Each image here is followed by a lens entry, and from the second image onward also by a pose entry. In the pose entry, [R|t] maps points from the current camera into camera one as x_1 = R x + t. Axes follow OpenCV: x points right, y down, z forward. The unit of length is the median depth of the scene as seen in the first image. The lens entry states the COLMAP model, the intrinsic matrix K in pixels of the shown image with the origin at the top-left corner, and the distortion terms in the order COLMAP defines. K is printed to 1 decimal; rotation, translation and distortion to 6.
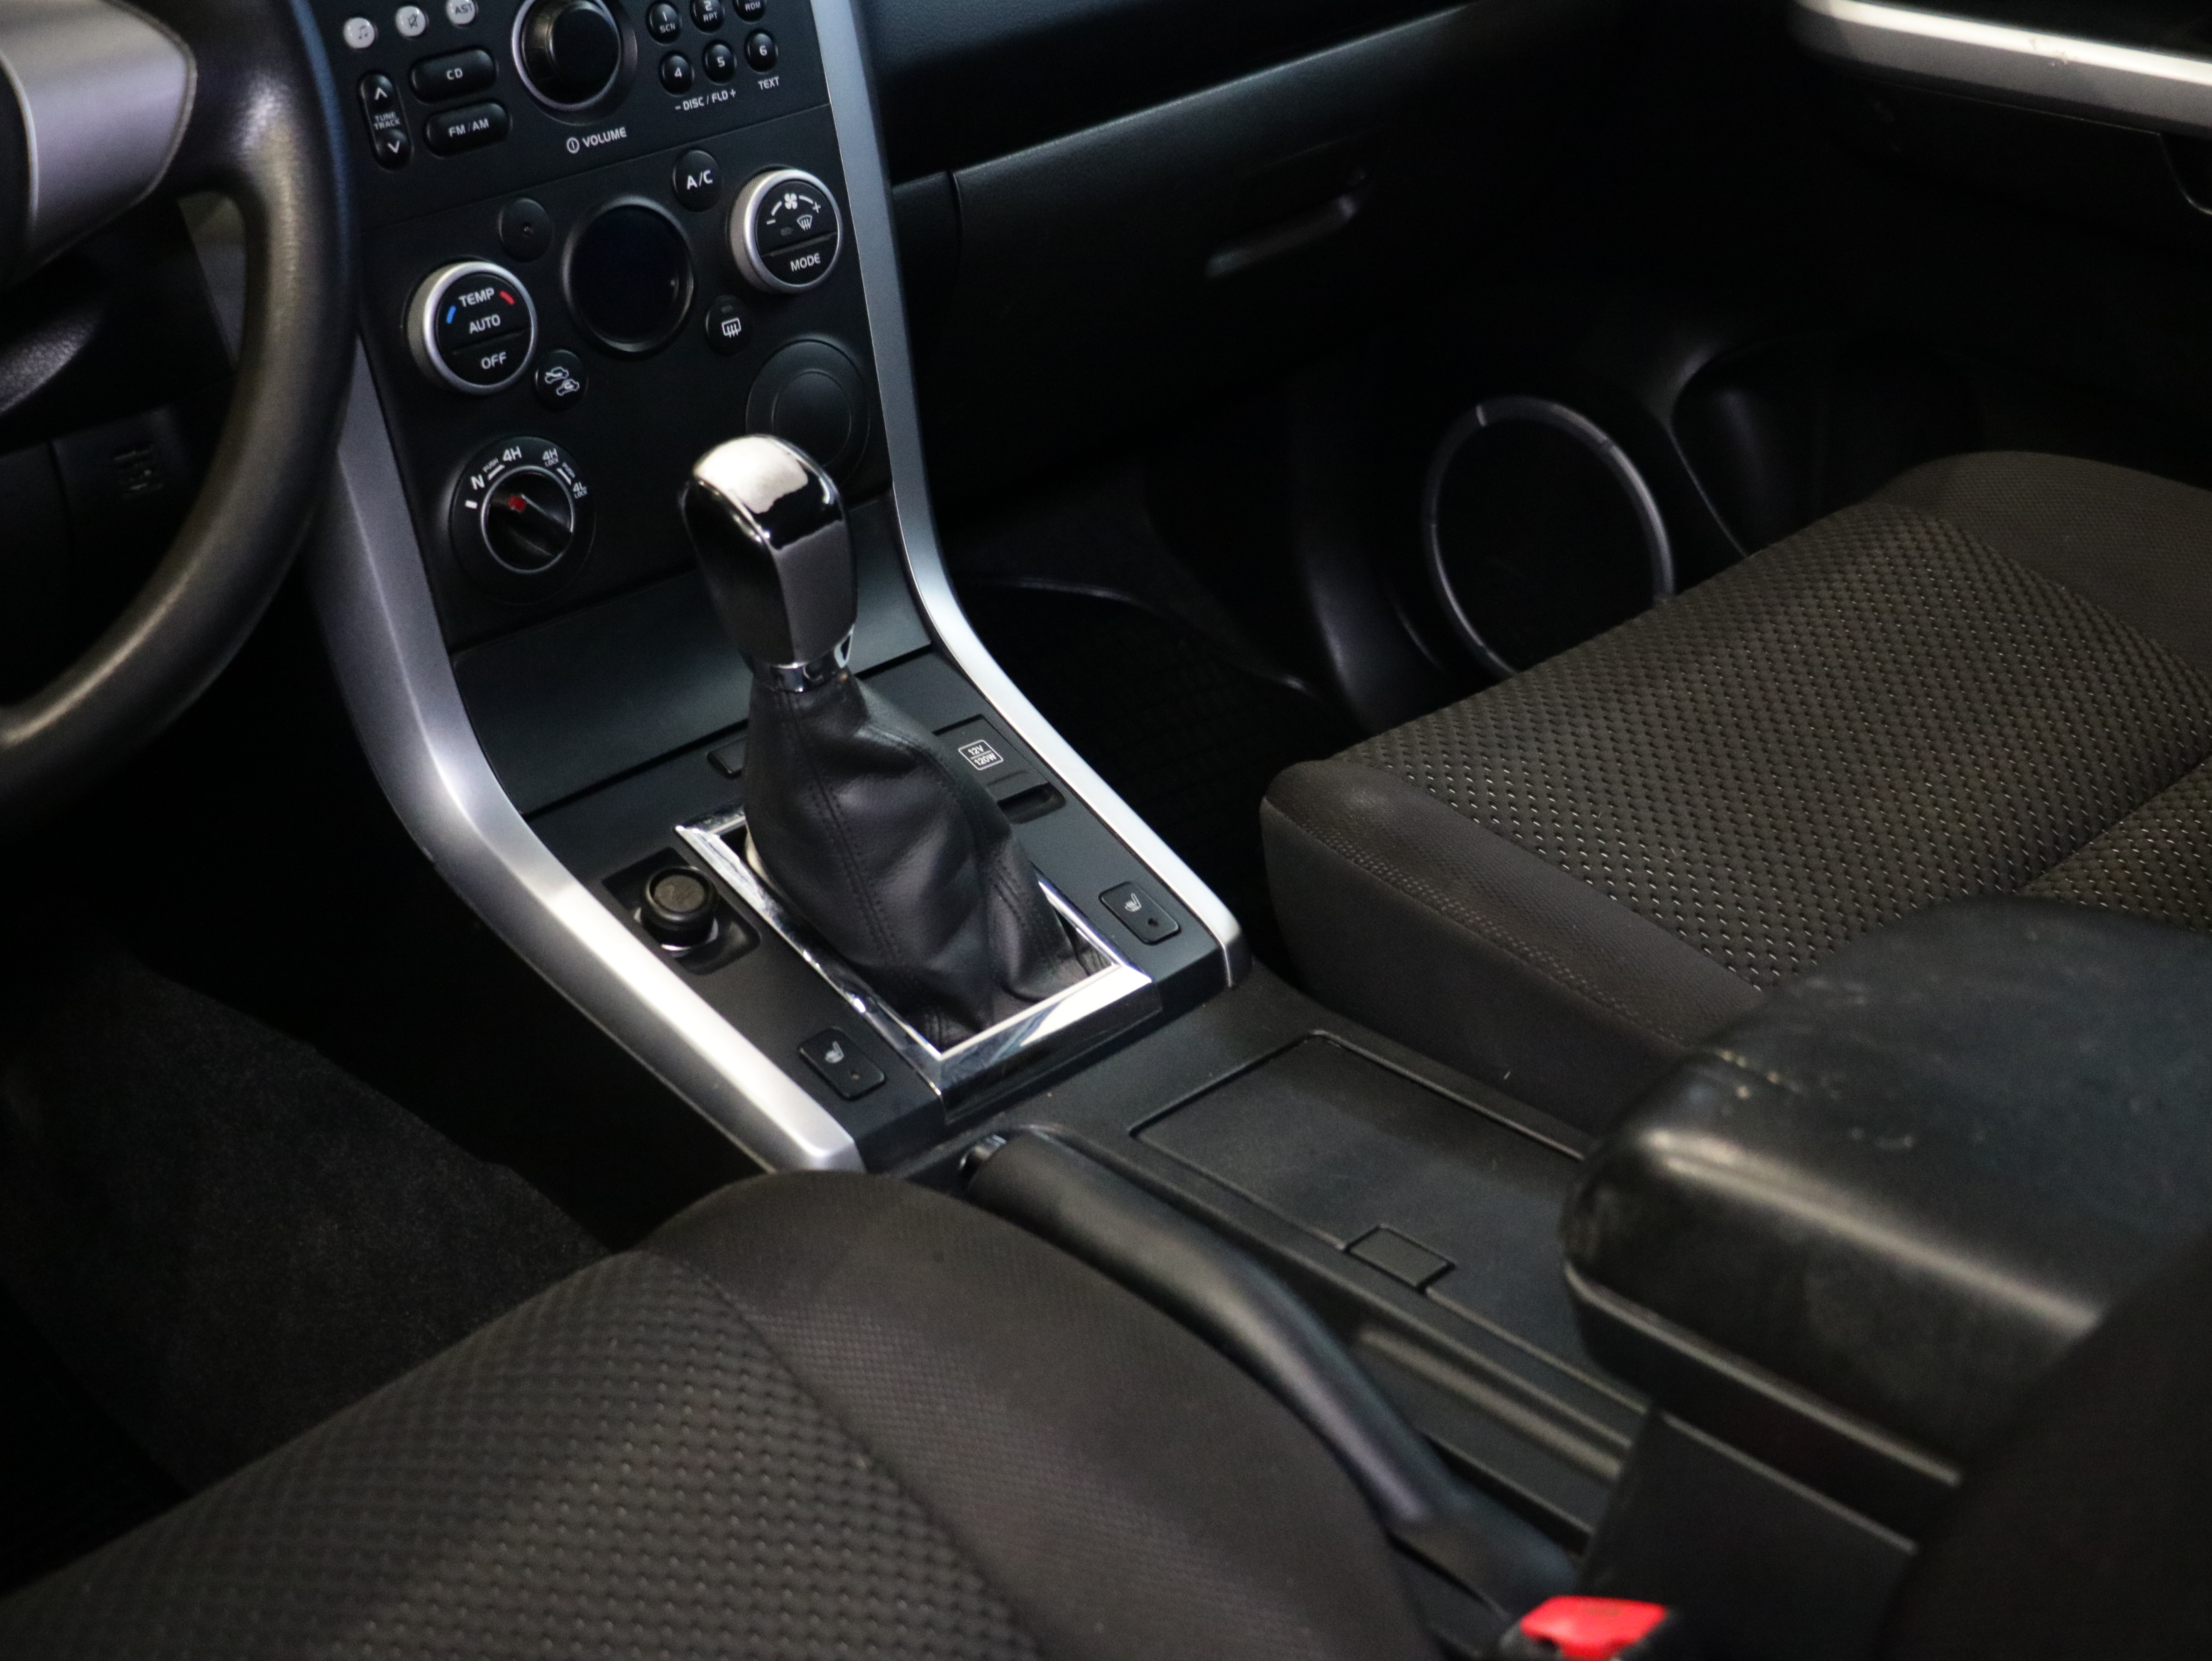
lens RADIAL K [[3176.5, 0, 1106.0], [0, 3176.5, 830.5], [0, 0, 1]] dist [-0.027856, -0.015009]
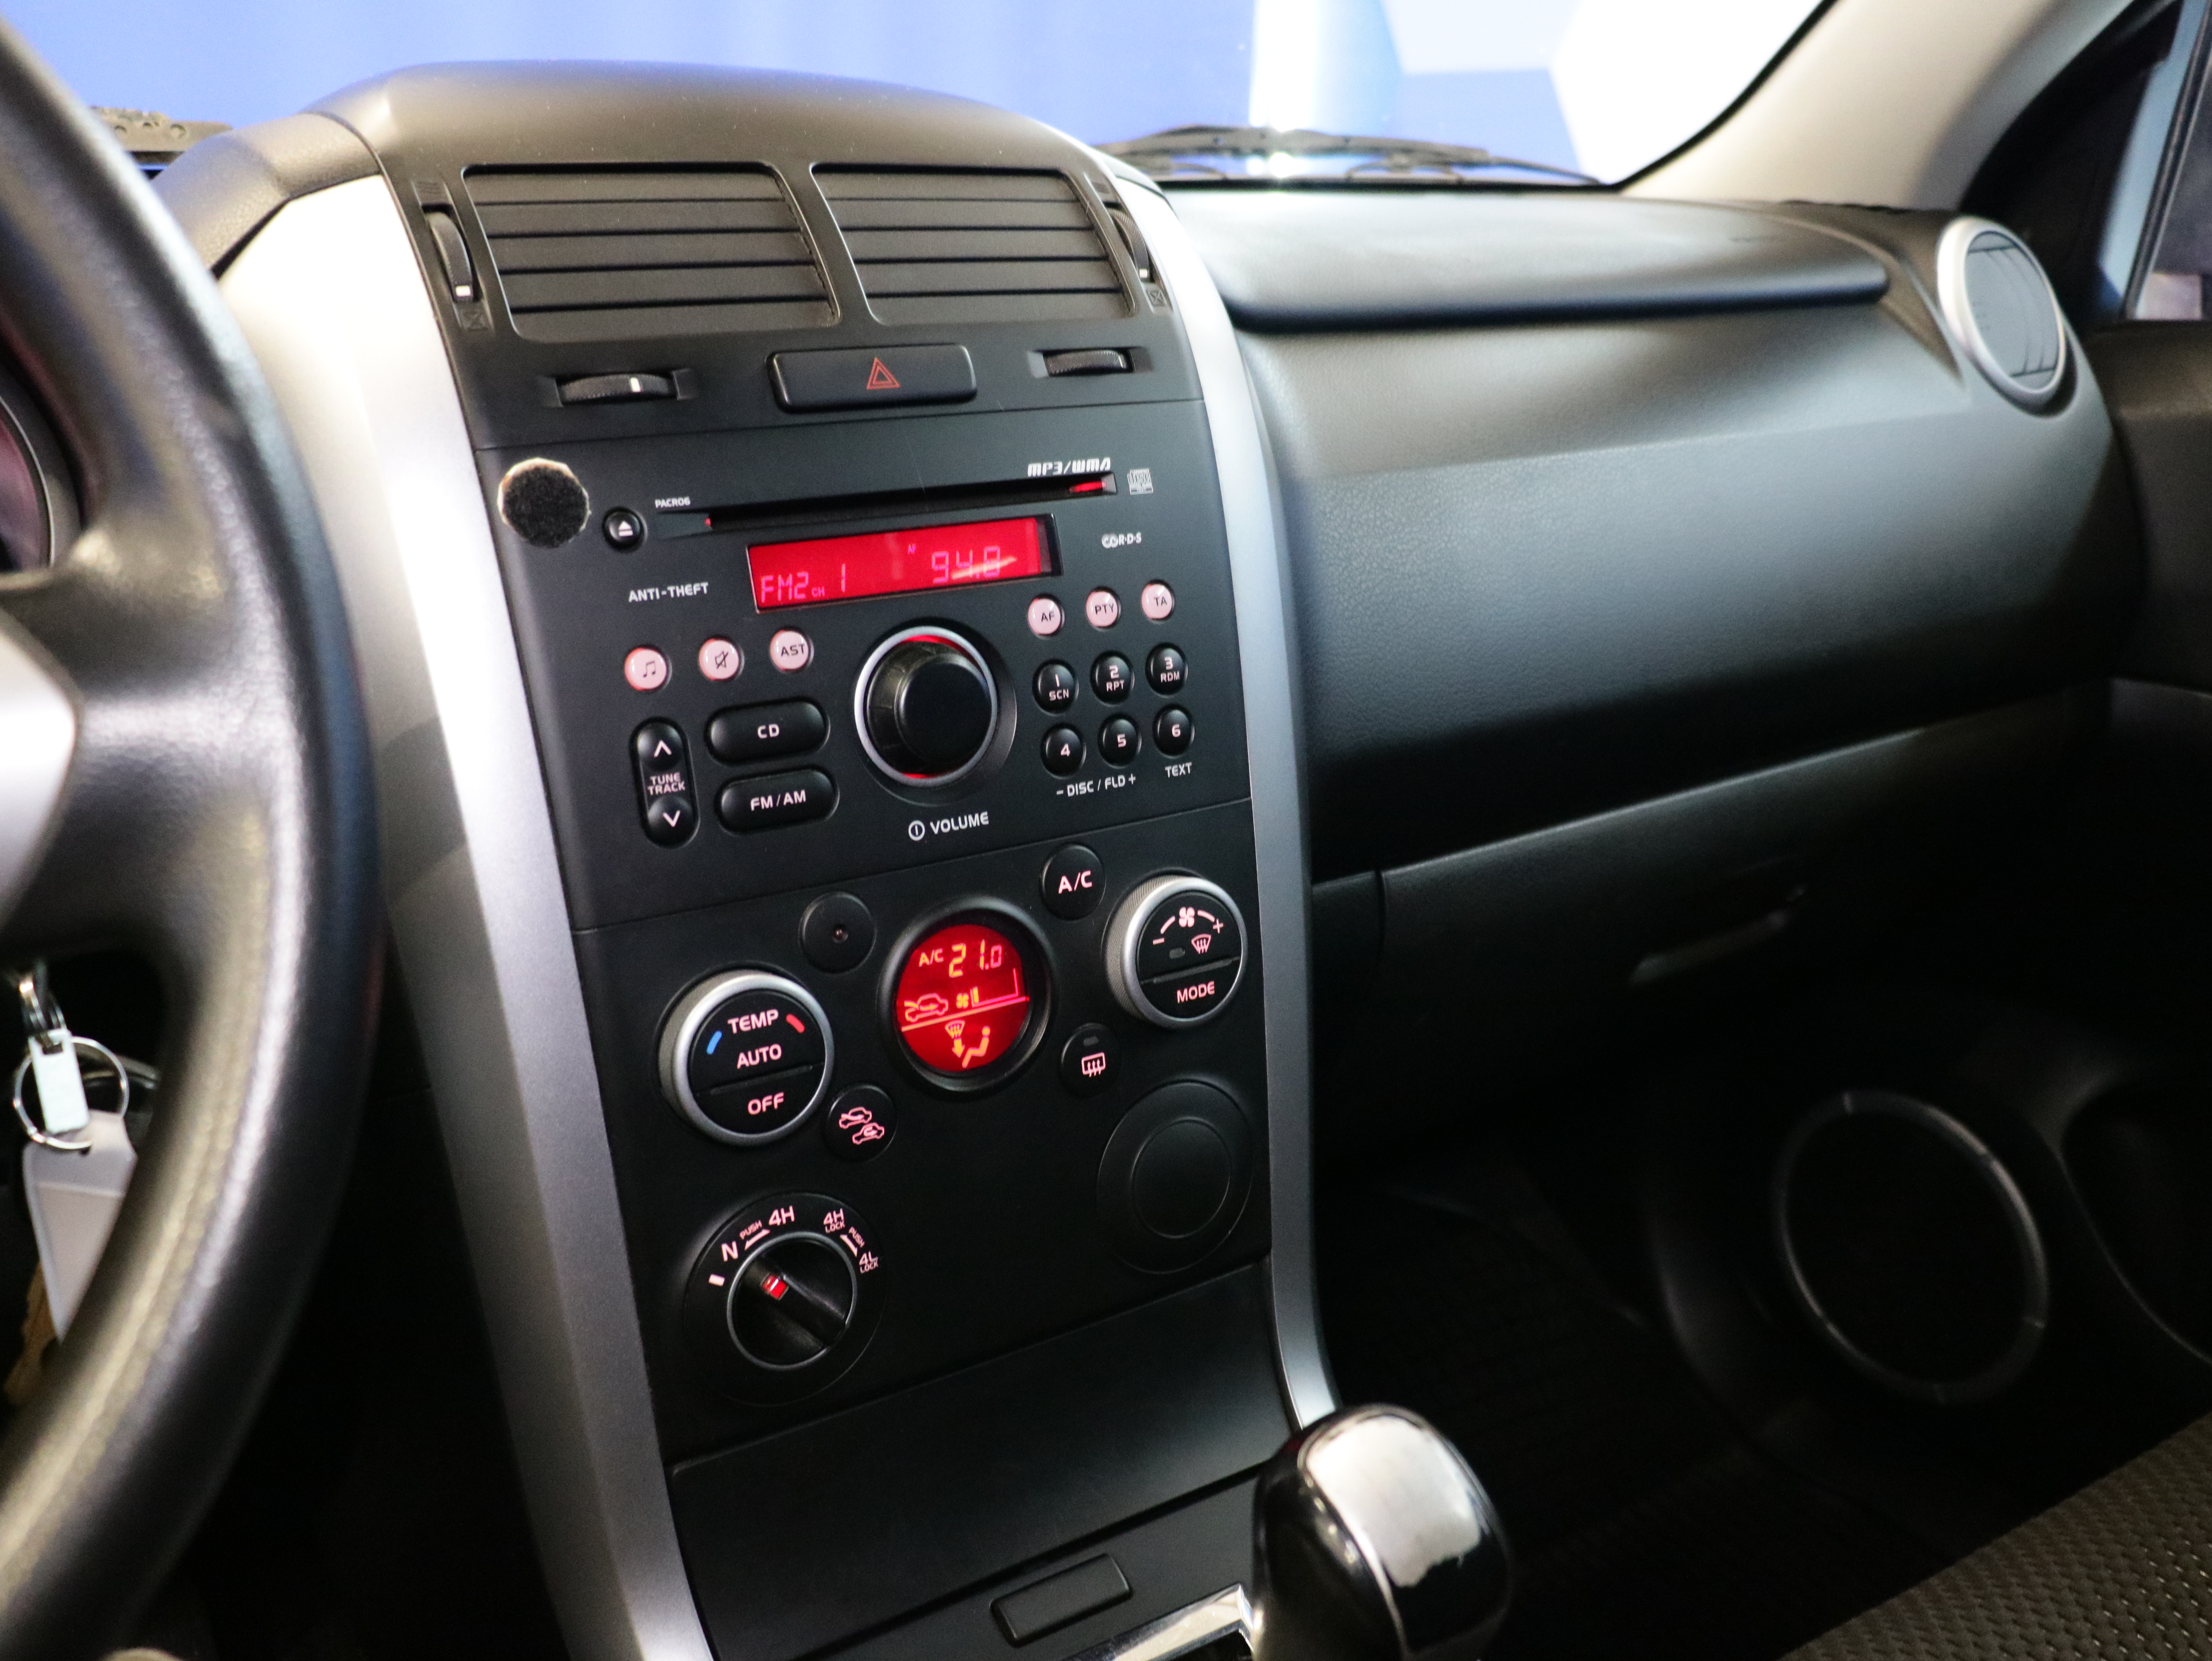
lens RADIAL K [[1974.8, 0, 1106.0], [0, 1974.8, 830.5], [0, 0, 1]] dist [-0.051300, 0.106574]
pose [[0.981276, 0.109825, -0.158228, -0.044218], [-0.132755, 0.980852, -0.142496, -0.150845], [0.139549, 0.160834, 0.977066, 0.522296]]
